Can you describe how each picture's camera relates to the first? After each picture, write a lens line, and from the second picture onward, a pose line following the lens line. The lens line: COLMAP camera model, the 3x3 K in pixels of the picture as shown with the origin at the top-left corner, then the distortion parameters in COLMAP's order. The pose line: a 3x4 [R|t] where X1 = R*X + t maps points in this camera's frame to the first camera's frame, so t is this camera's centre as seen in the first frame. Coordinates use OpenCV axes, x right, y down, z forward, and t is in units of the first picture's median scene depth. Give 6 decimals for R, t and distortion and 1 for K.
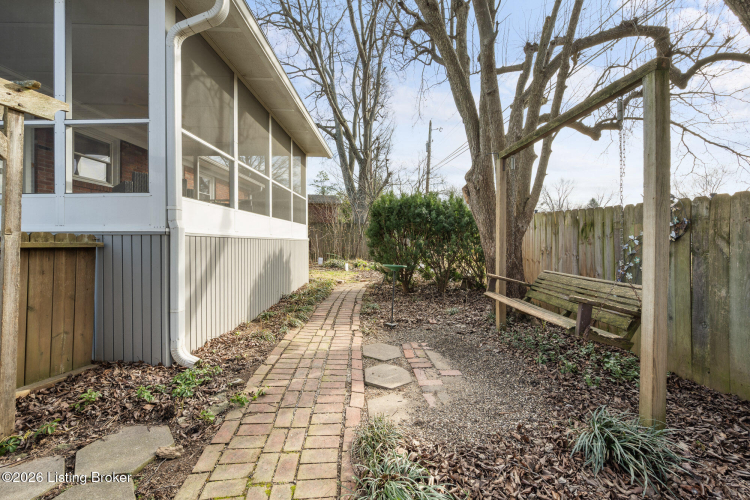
lens RADIAL K [[300.3, 0, 376.0], [0, 300.3, 242.6], [0, 0, 1]] dist [-0.006063, -0.000568]
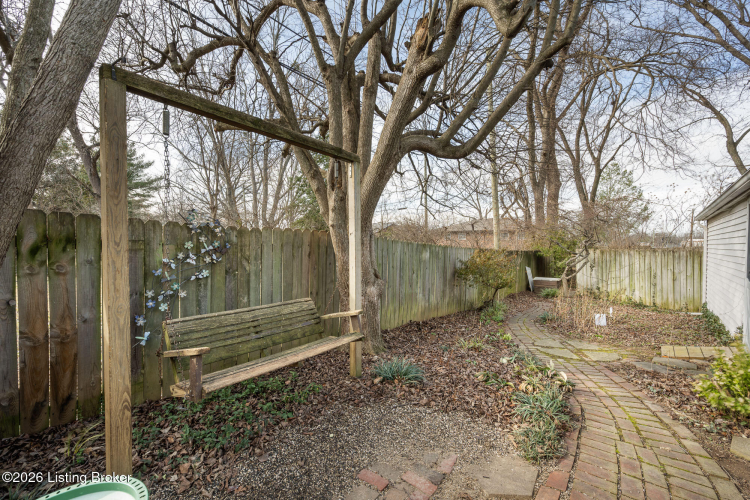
lens RADIAL K [[300.3, 0, 379.4], [0, 300.3, 249.1], [0, 0, 1]] dist [-0.006063, -0.000568]
pose [[-0.754280, -0.008569, 0.656497, -0.181013], [-0.003066, 0.999950, 0.009530, -0.069880], [-0.656546, 0.005175, -0.754269, 1.456843]]
